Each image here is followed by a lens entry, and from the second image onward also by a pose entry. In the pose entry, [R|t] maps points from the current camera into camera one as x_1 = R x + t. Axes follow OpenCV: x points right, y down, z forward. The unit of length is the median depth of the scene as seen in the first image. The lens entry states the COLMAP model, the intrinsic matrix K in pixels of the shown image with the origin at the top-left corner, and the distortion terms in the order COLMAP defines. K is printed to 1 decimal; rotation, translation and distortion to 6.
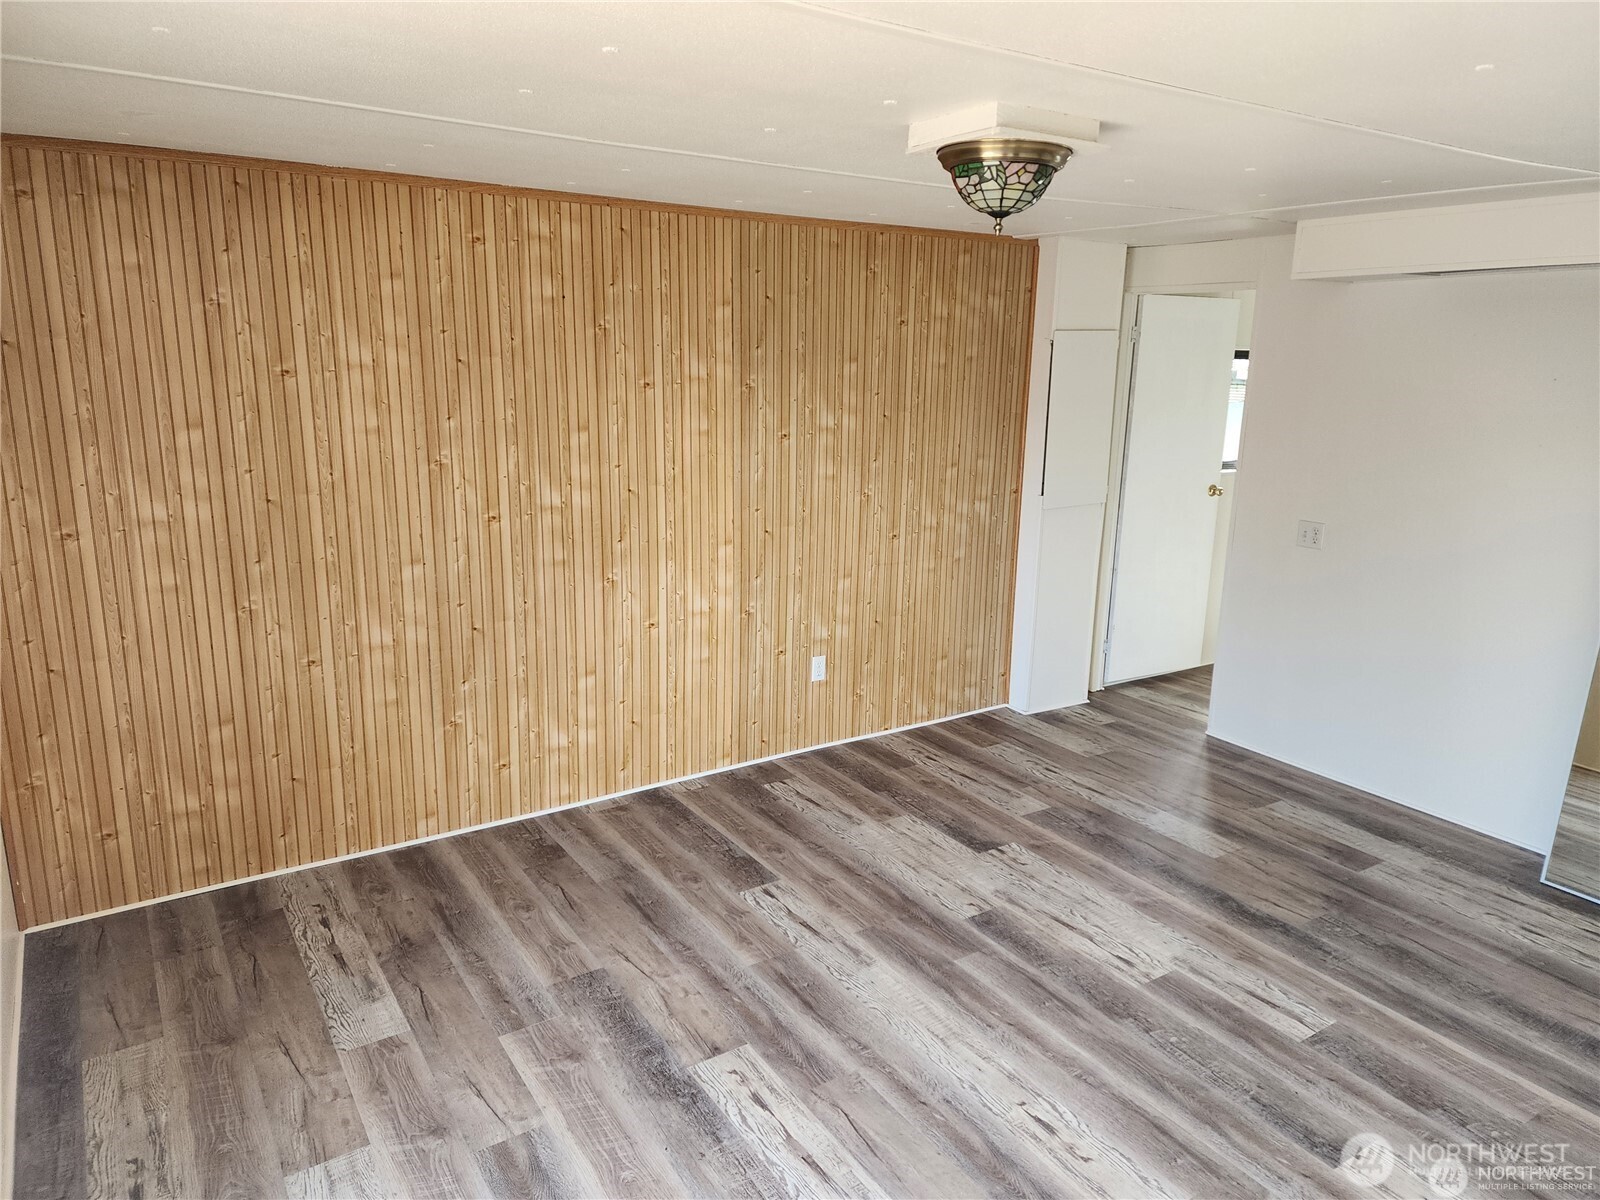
lens RADIAL K [[1070.3, 0, 818.1], [0, 1070.3, 602.5], [0, 0, 1]] dist [0.074772, -0.053902]
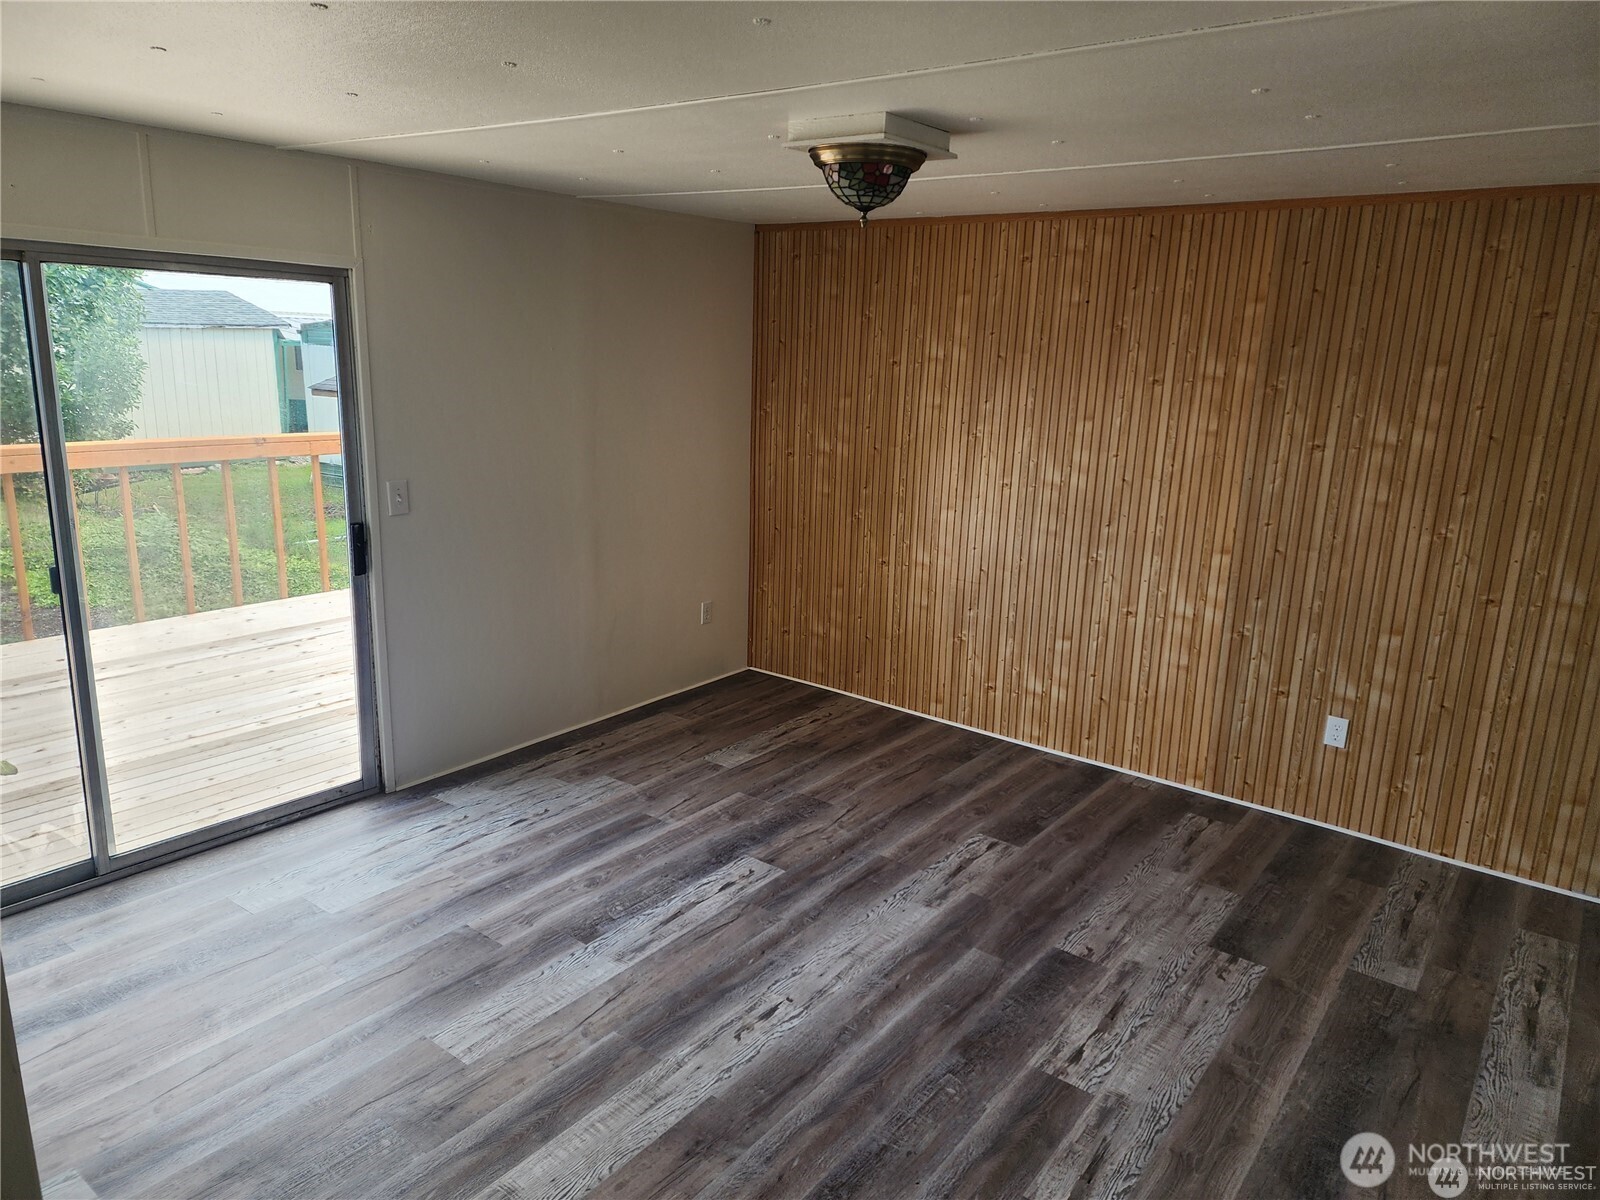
lens RADIAL K [[1070.3, 0, 813.6], [0, 1070.3, 599.9], [0, 0, 1]] dist [0.074772, -0.053902]
pose [[0.319556, 0.213684, -0.923159, 0.800306], [-0.249301, 0.958878, 0.135655, -0.063428], [0.914184, 0.186795, 0.359687, 0.385405]]
